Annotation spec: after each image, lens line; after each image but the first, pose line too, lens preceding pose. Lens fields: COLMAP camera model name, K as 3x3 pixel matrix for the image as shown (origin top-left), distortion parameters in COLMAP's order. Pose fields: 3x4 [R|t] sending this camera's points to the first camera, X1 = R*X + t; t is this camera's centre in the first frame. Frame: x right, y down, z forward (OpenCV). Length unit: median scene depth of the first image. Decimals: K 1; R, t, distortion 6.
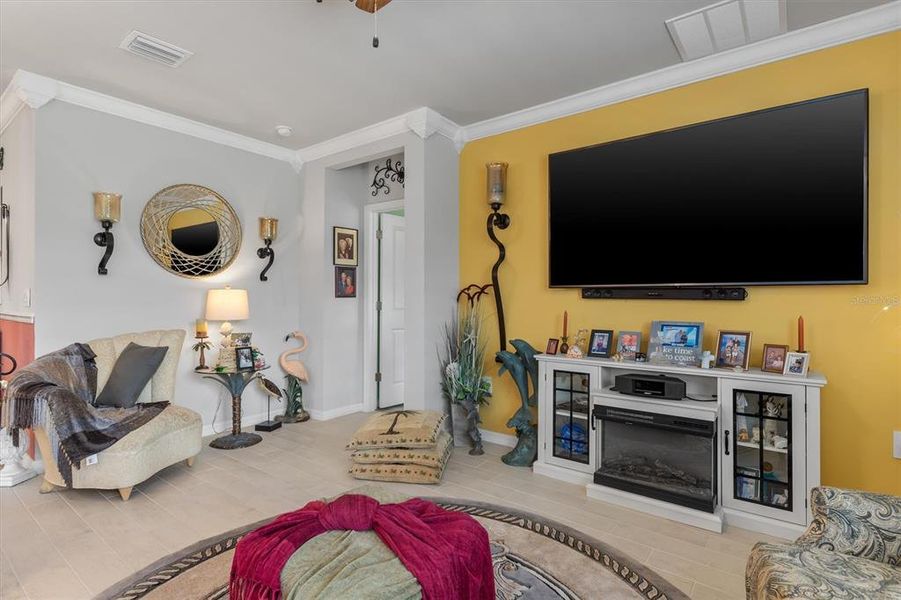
lens RADIAL K [[445.5, 0, 447.4], [0, 445.5, 298.5], [0, 0, 1]] dist [0.000842, -0.000313]
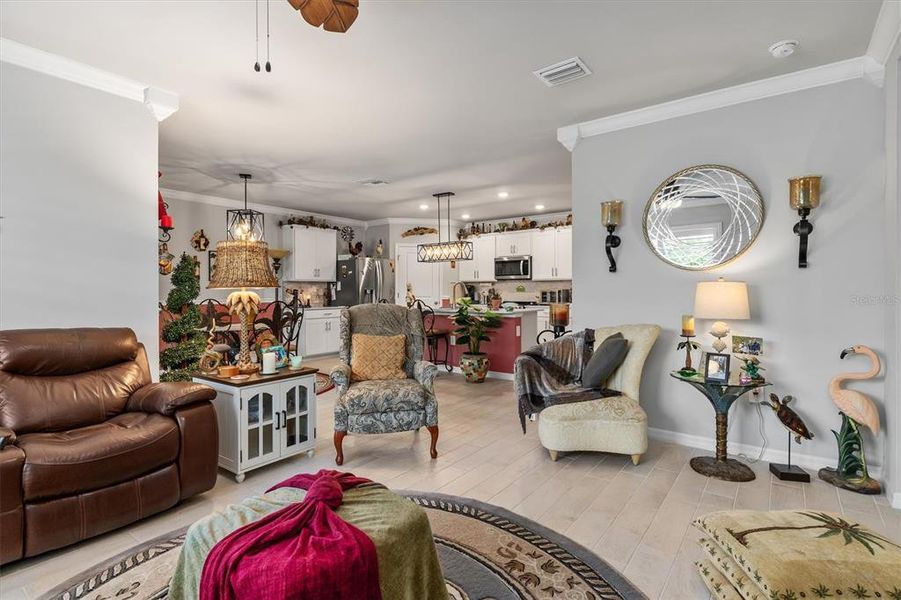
lens RADIAL K [[438.7, 0, 451.6], [0, 438.7, 297.4], [0, 0, 1]] dist [0.002994, -0.000674]
pose [[0.012828, 0.015068, -0.999804, 0.409669], [0.002074, 0.999884, 0.015096, -0.006304], [0.999916, -0.002267, 0.012795, 0.633942]]
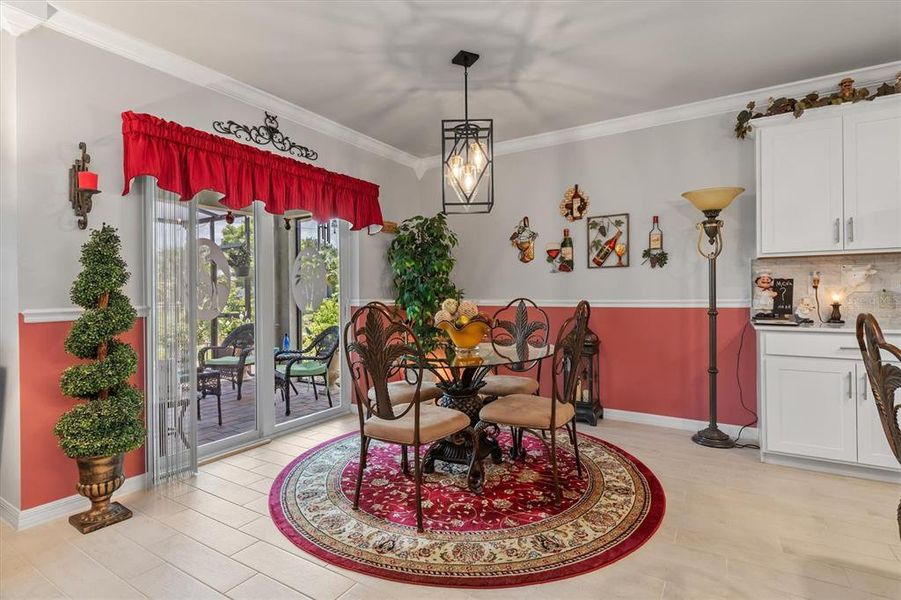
lens RADIAL K [[442.4, 0, 442.8], [0, 442.4, 291.1], [0, 0, 1]] dist [0.002042, -0.001796]
pose [[-0.995645, 0.008887, -0.092797, -1.358766], [0.009009, 0.999959, -0.000896, 0.009663], [0.092785, -0.001728, -0.995685, 0.734464]]
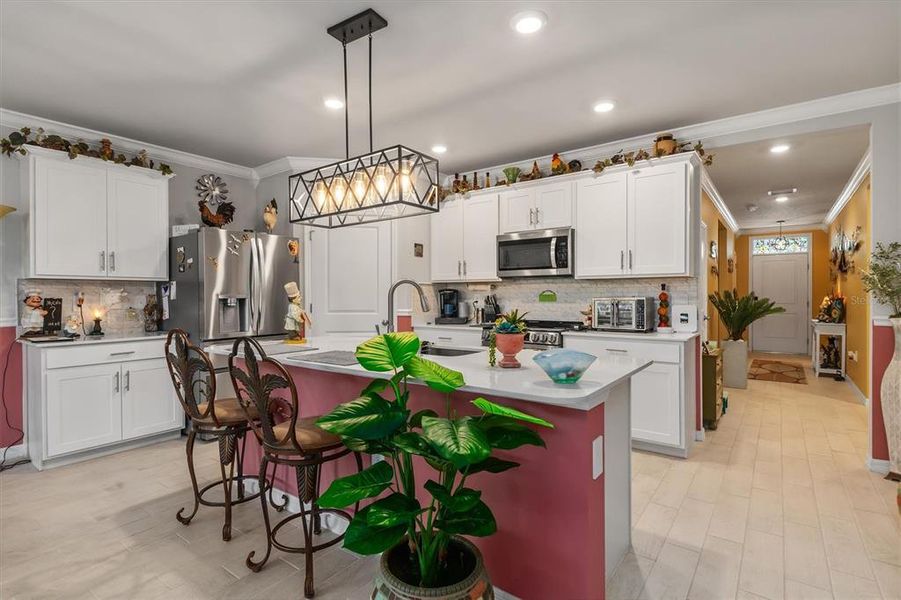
lens RADIAL K [[438.7, 0, 451.6], [0, 438.7, 297.4], [0, 0, 1]] dist [0.002994, -0.000674]
pose [[0.023064, 0.003434, -0.999728, -1.079952], [0.002085, 0.999992, 0.003483, -0.019271], [0.999732, -0.002165, 0.023057, 0.774442]]
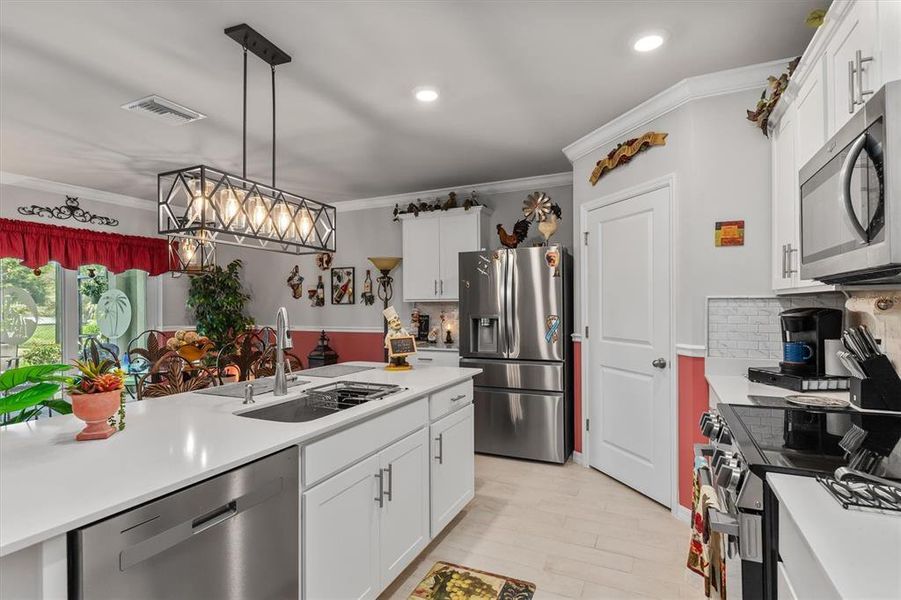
lens RADIAL K [[445.3, 0, 447.0], [0, 445.3, 306.8], [0, 0, 1]] dist [0.000303, -0.005260]
pose [[-0.976410, 0.005767, -0.215848, -2.024714], [0.004982, 0.999979, 0.004182, -0.054757], [0.215868, 0.003008, -0.976418, 1.445259]]
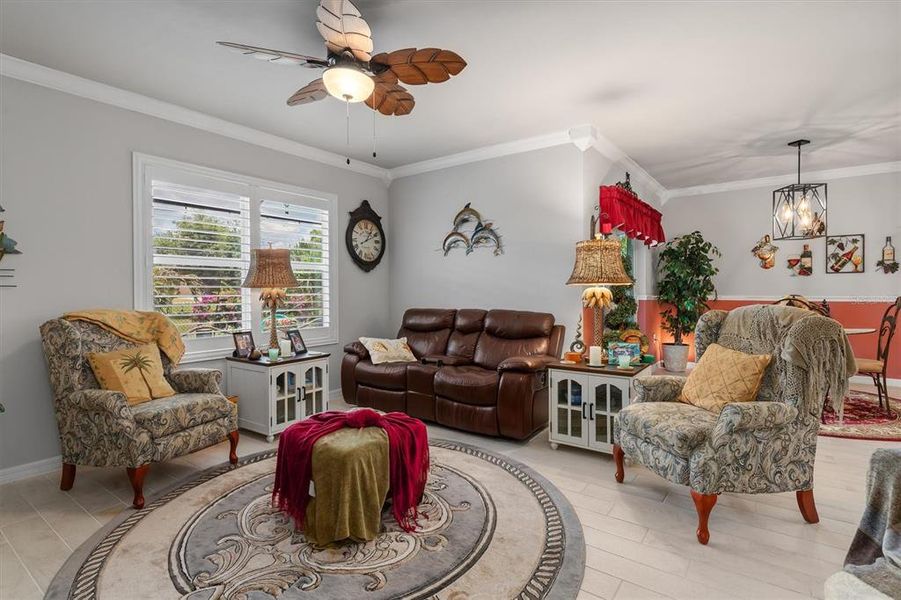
lens RADIAL K [[442.4, 0, 442.8], [0, 442.4, 291.1], [0, 0, 1]] dist [0.002042, -0.001796]
pose [[-0.999925, 0.006009, -0.010645, -0.245008], [0.005943, 0.999963, 0.006223, -0.004140], [0.010682, 0.006159, -0.999924, 1.299898]]
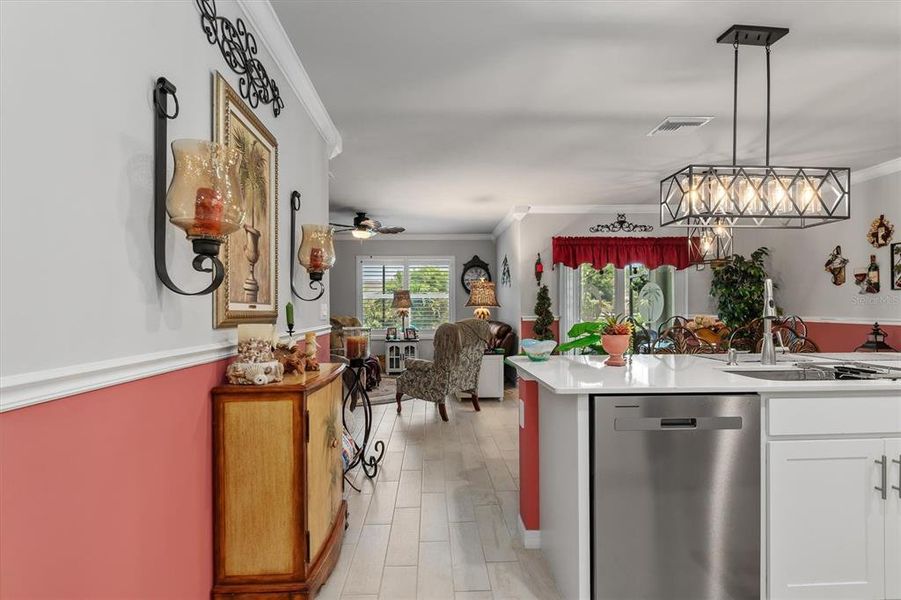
lens RADIAL K [[441.2, 0, 451.0], [0, 441.2, 310.7], [0, 0, 1]] dist [-0.000338, -0.000830]
pose [[-0.644198, -0.000320, 0.764858, -2.138938], [0.008142, 0.999940, 0.007276, -0.011074], [-0.764815, 0.010915, -0.644157, 1.568098]]
